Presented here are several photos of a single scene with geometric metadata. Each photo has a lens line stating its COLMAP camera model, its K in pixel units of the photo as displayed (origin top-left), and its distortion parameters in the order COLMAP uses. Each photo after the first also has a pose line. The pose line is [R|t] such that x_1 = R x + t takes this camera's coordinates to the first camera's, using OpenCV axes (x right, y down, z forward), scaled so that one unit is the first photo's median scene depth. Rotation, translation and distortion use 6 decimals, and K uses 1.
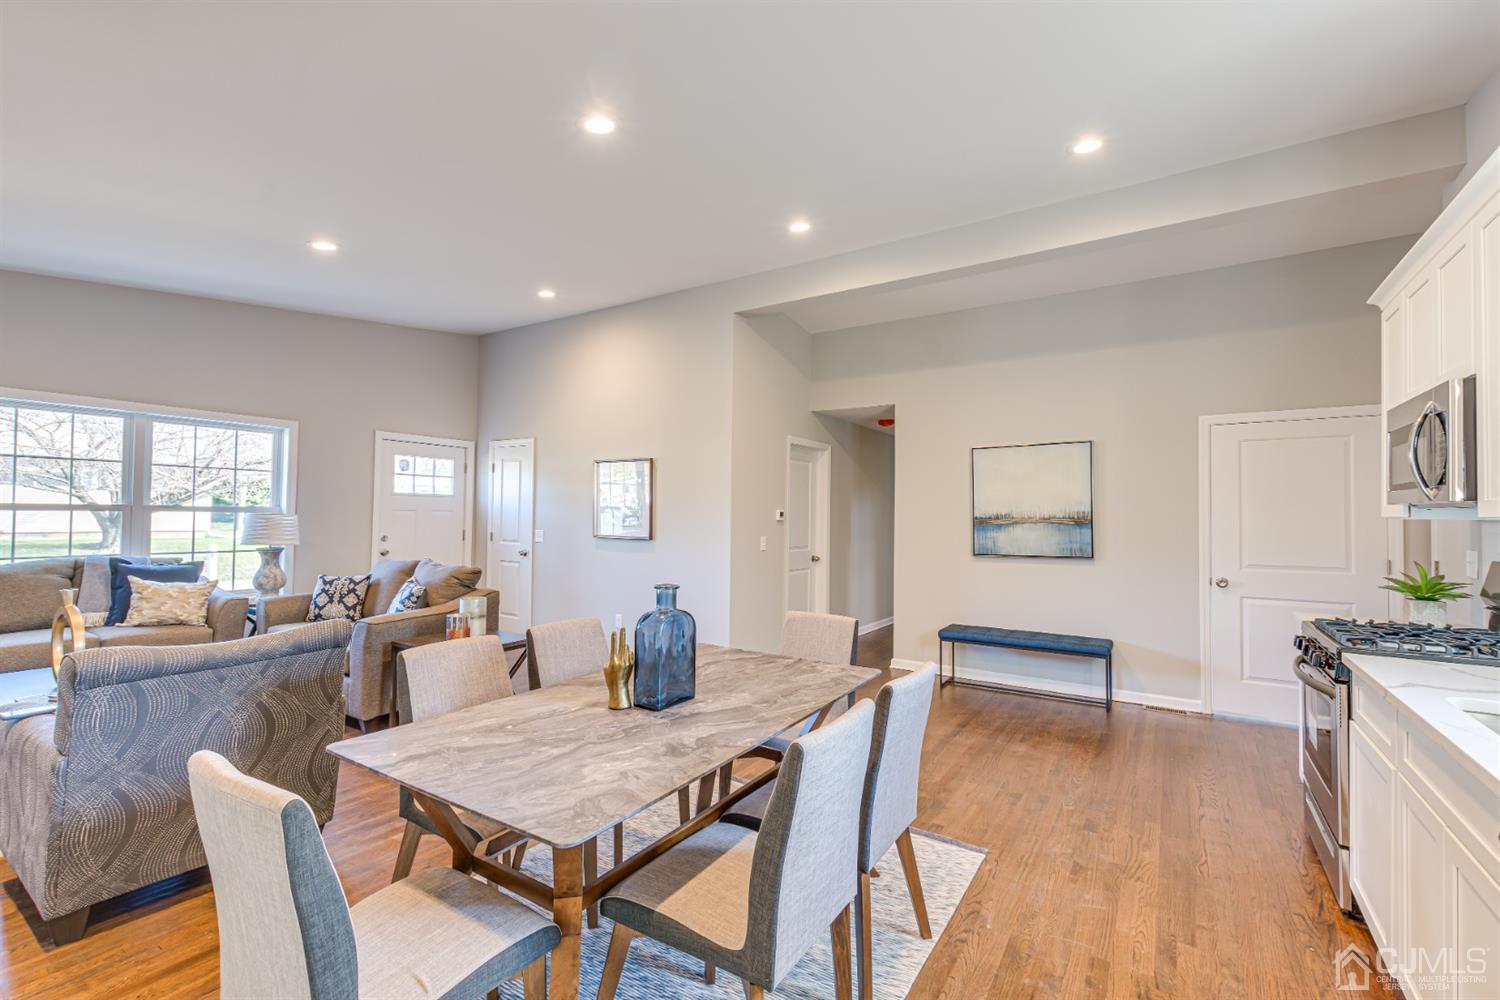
lens RADIAL K [[646.3, 0, 760.5], [0, 646.3, 502.7], [0, 0, 1]] dist [0.002073, -0.001202]
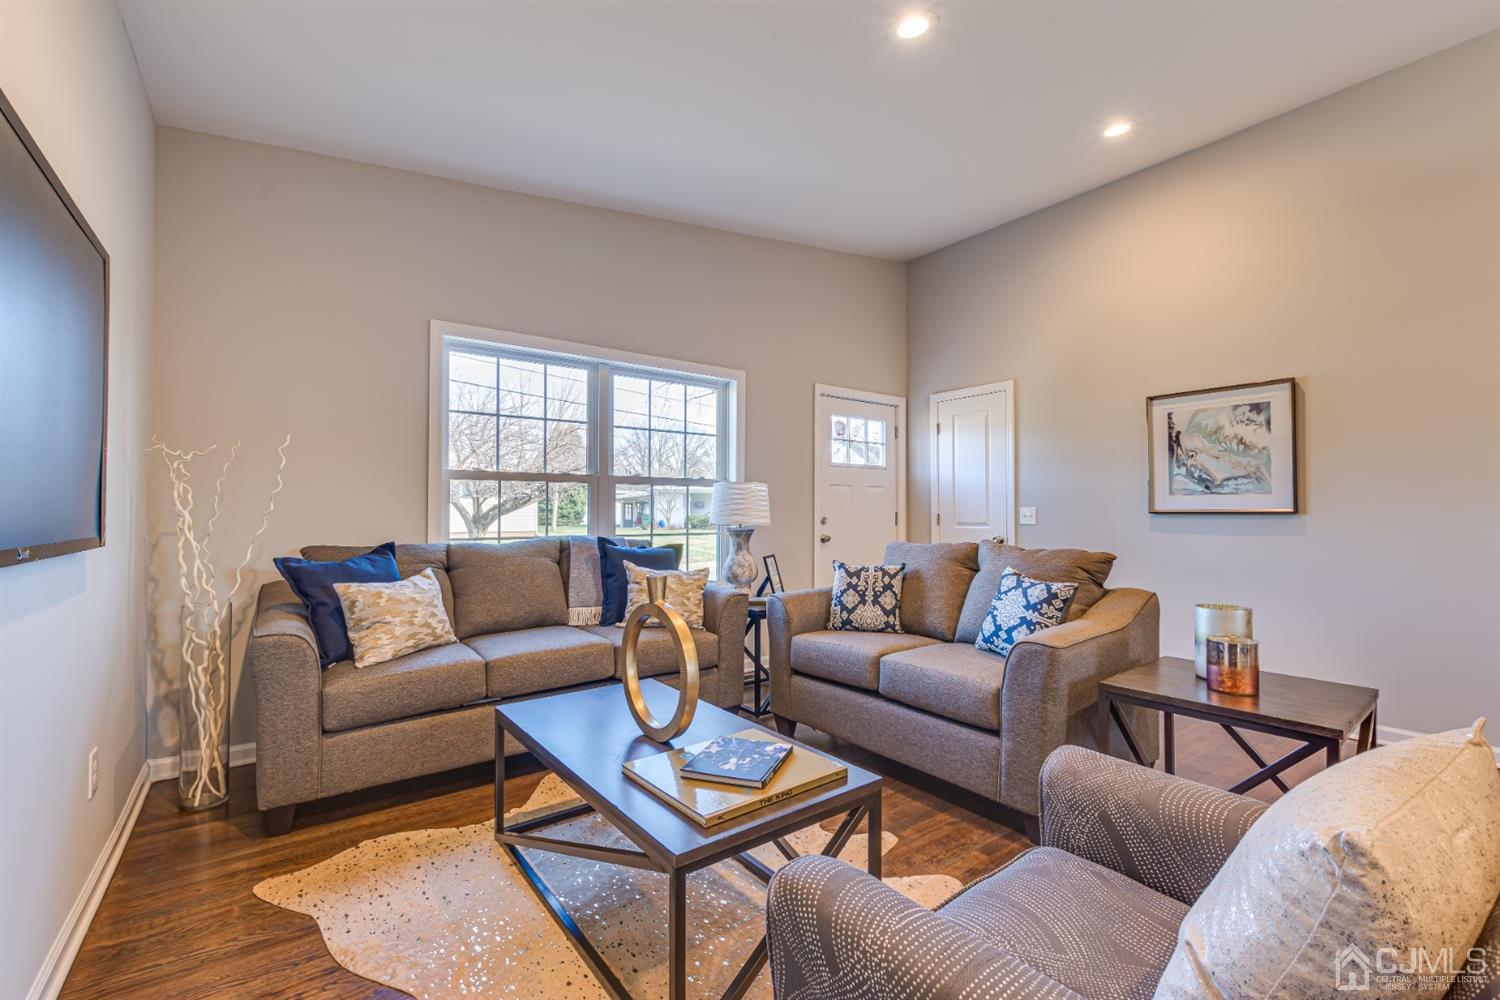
lens RADIAL K [[646.3, 0, 746.2], [0, 646.3, 502.7], [0, 0, 1]] dist [0.002073, -0.001202]
pose [[0.933926, -0.022842, -0.356737, -0.476104], [0.021705, 0.999739, -0.007193, 0.045186], [0.356808, -0.001025, 0.934177, 0.284920]]
